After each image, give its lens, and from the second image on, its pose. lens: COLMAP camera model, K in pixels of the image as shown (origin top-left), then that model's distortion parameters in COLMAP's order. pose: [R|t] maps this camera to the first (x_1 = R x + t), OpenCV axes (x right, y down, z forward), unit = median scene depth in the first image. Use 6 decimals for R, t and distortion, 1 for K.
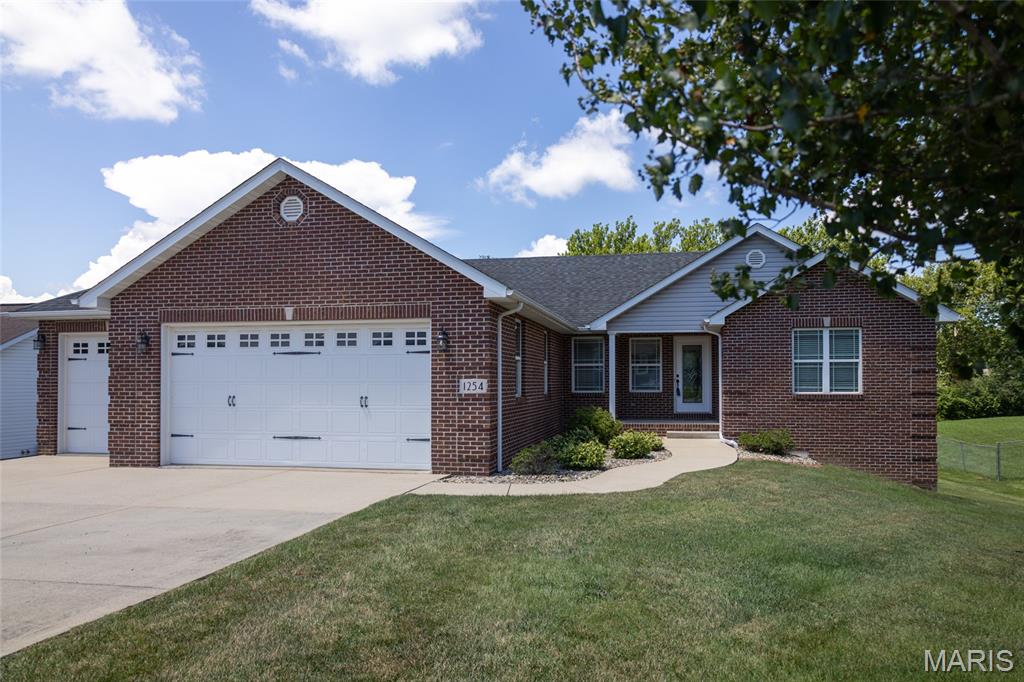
lens RADIAL K [[713.8, 0, 524.1], [0, 713.8, 365.2], [0, 0, 1]] dist [-0.002505, 0.001890]
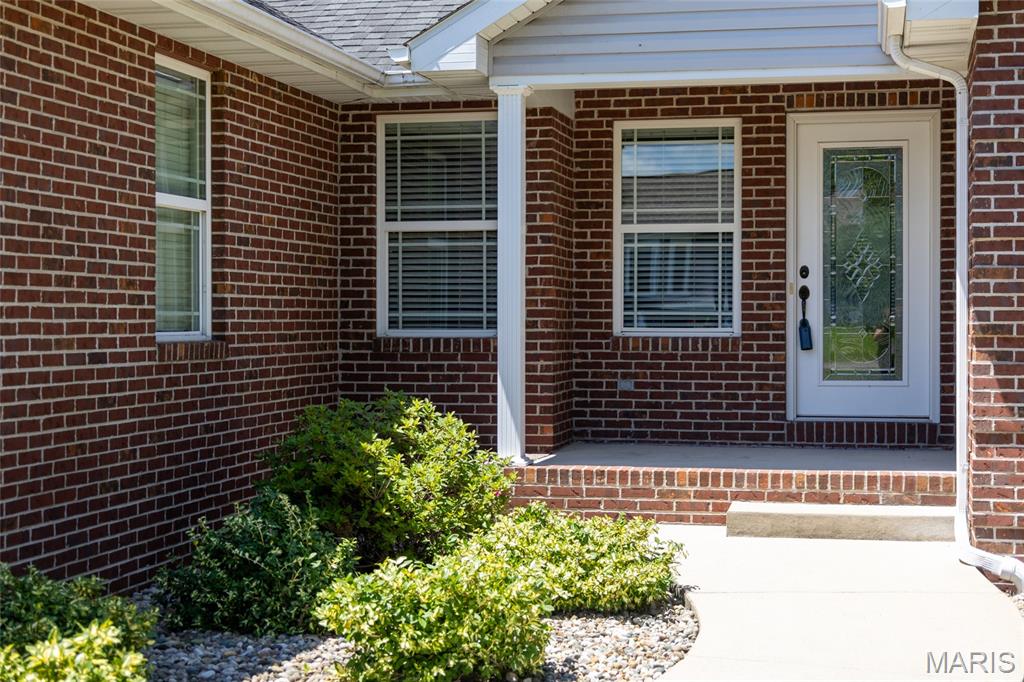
lens RADIAL K [[1579.2, 0, 510.8], [0, 1579.2, 339.4], [0, 0, 1]] dist [0.045895, 0.000000]
pose [[0.999048, 0.002839, -0.043535, 0.137302], [-0.001252, 0.999335, 0.036440, 0.018700], [0.043610, -0.036350, 0.998387, 0.439792]]
